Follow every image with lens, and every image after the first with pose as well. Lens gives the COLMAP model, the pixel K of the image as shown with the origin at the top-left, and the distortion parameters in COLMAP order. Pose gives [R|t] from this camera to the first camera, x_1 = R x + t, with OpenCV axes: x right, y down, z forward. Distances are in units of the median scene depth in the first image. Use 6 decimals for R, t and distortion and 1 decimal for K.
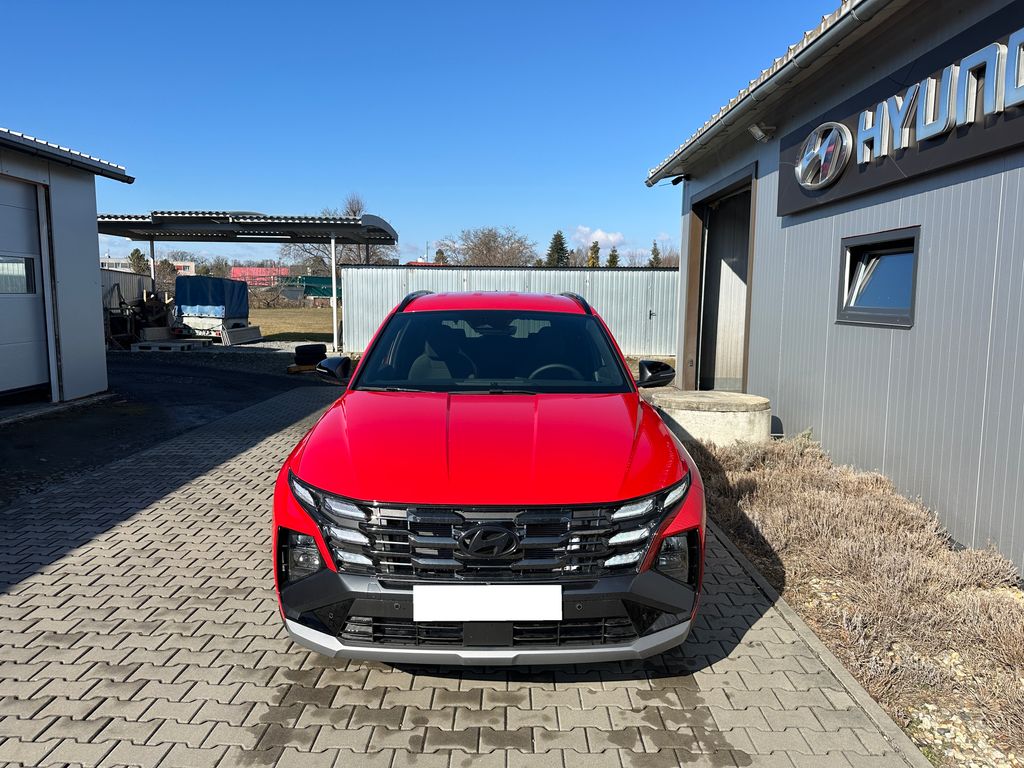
lens RADIAL K [[720.2, 0, 514.0], [0, 720.2, 378.7], [0, 0, 1]] dist [0.048043, -0.067180]
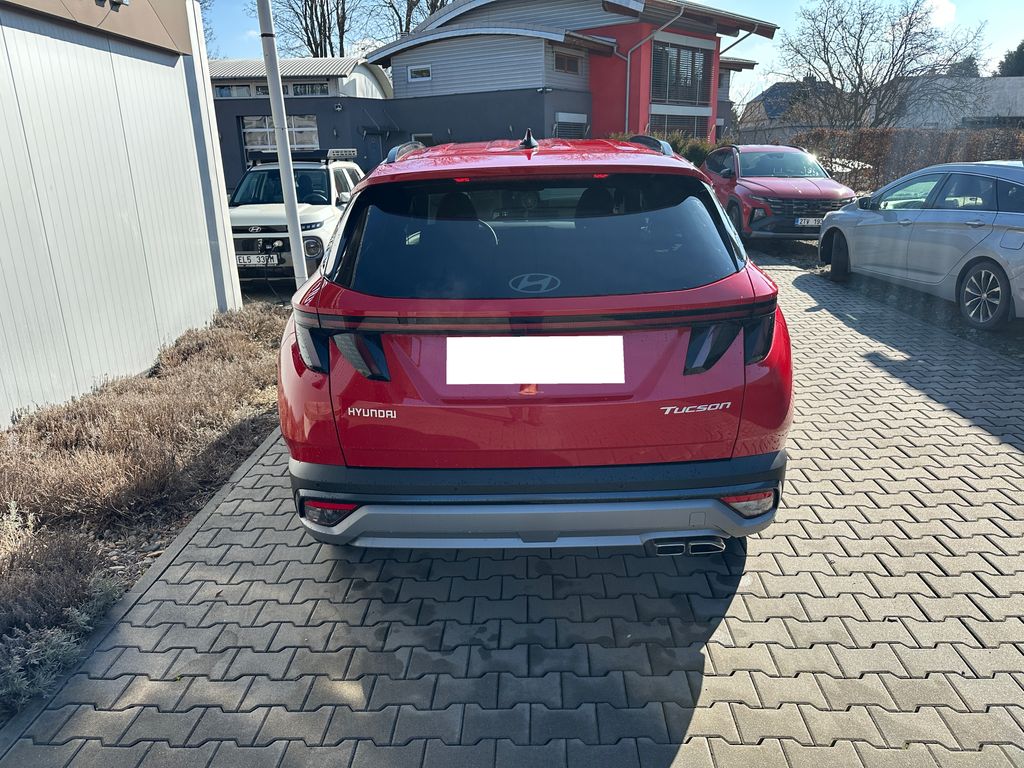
lens RADIAL K [[720.2, 0, 514.0], [0, 720.2, 378.7], [0, 0, 1]] dist [0.048043, -0.067180]
pose [[-0.999496, 0.003459, 0.031546, -0.019024], [0.015767, 0.916805, 0.399023, -0.103531], [-0.027542, 0.399319, -0.916398, 0.942394]]
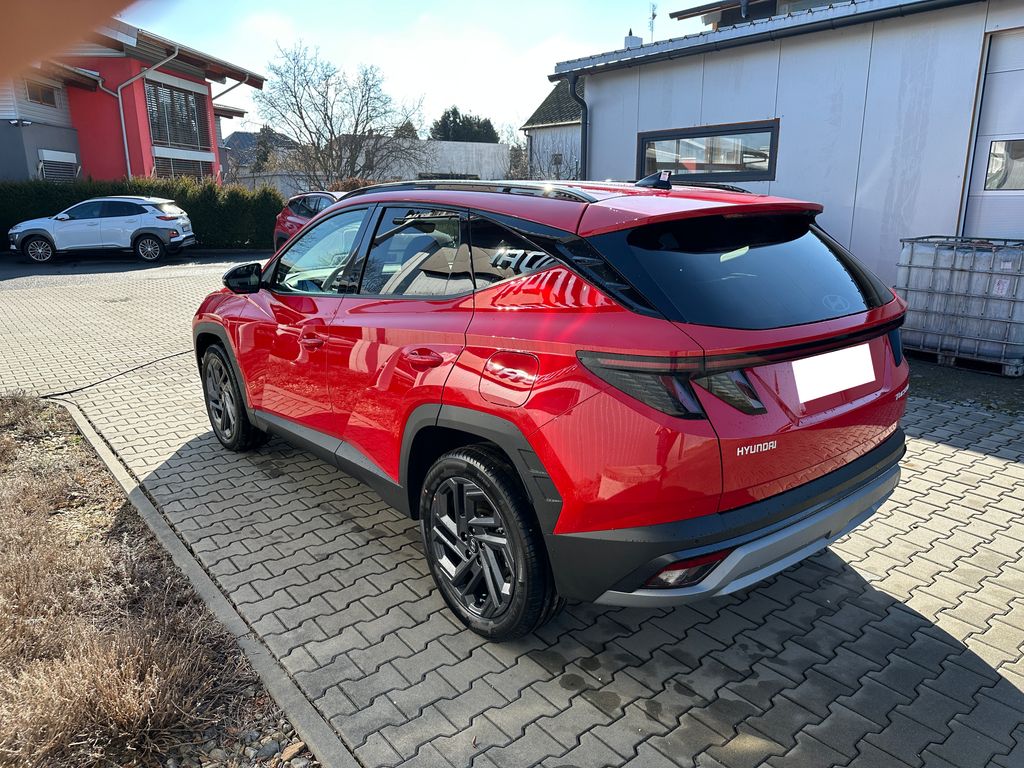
lens RADIAL K [[720.2, 0, 514.0], [0, 720.2, 378.7], [0, 0, 1]] dist [0.048043, -0.067180]
pose [[-0.784192, 0.151992, -0.601615, 0.222263], [-0.066346, 0.943442, 0.324831, -0.092637], [0.616961, 0.294644, -0.729756, 0.852475]]
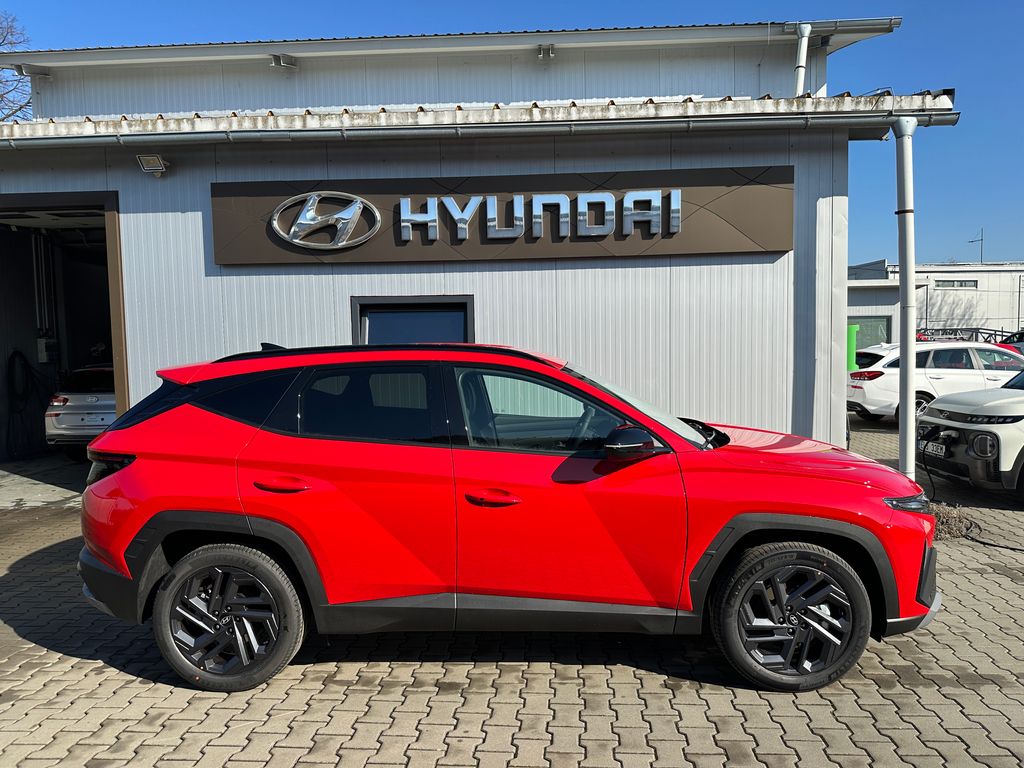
lens RADIAL K [[720.2, 0, 514.0], [0, 720.2, 378.7], [0, 0, 1]] dist [0.048043, -0.067180]
pose [[0.064000, -0.061071, 0.996079, -0.461630], [0.130898, 0.990016, 0.052289, -0.061920], [-0.989328, 0.127038, 0.071355, 0.463891]]
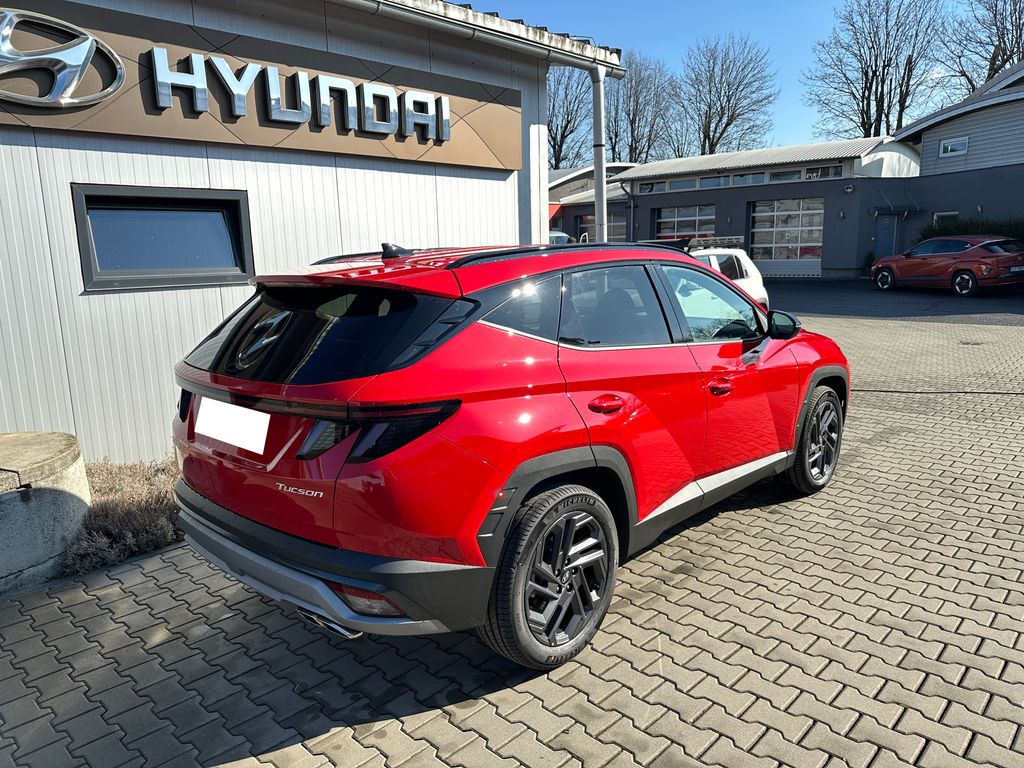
lens RADIAL K [[720.2, 0, 514.0], [0, 720.2, 378.7], [0, 0, 1]] dist [0.048043, -0.067180]
pose [[-0.713895, -0.116438, 0.690504, -0.295376], [0.095342, 0.960734, 0.260577, -0.101589], [-0.693731, 0.251859, -0.674762, 0.847779]]
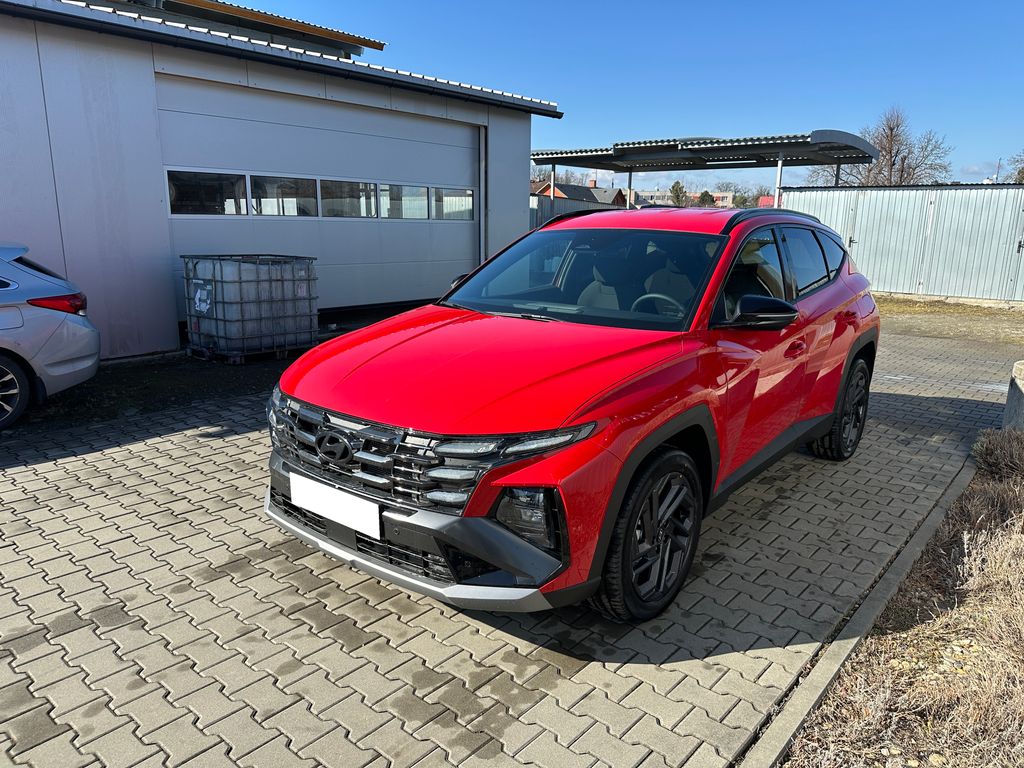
lens RADIAL K [[722.6, 0, 512.0], [0, 722.6, 384.0], [0, 0, 1]] dist [0.085426, -0.133845]
pose [[0.759586, 0.144743, -0.634097, 0.221077], [-0.081820, 0.988443, 0.127616, -0.004775], [0.645240, -0.045054, 0.762650, 0.101357]]
